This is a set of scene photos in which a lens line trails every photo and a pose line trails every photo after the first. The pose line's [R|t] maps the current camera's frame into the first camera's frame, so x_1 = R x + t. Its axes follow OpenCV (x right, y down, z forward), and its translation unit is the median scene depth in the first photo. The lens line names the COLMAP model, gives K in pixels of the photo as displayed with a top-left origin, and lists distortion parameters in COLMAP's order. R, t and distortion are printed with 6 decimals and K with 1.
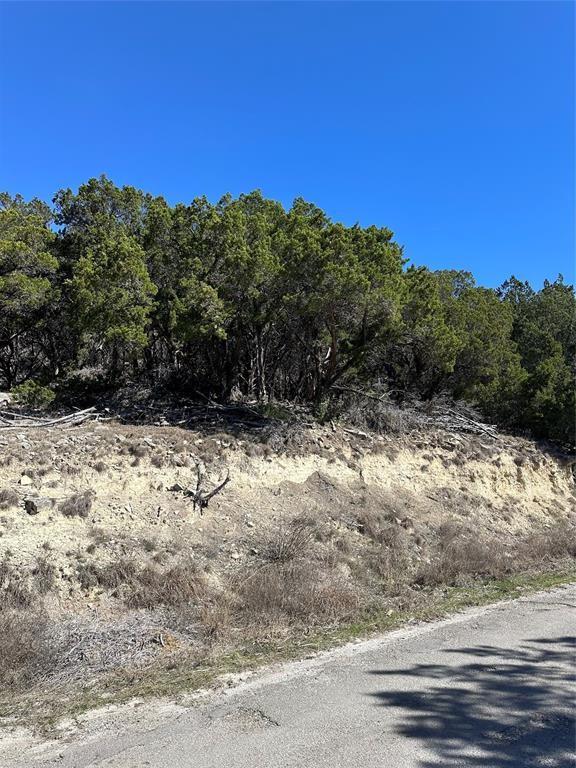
lens RADIAL K [[529.4, 0, 288.0], [0, 529.4, 384.0], [0, 0, 1]] dist [0.174395, -0.317054]
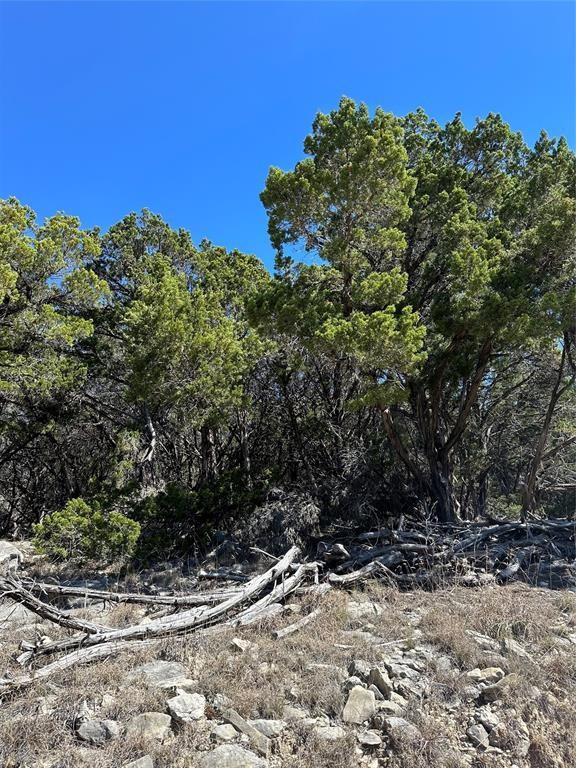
lens RADIAL K [[544.0, 0, 288.3], [0, 544.0, 373.9], [0, 0, 1]] dist [0.093429, -0.104562]
pose [[0.995235, -0.074131, 0.063341, -0.413007], [0.088212, 0.961321, -0.260924, 0.031458], [-0.041548, 0.265268, 0.963279, 0.684374]]
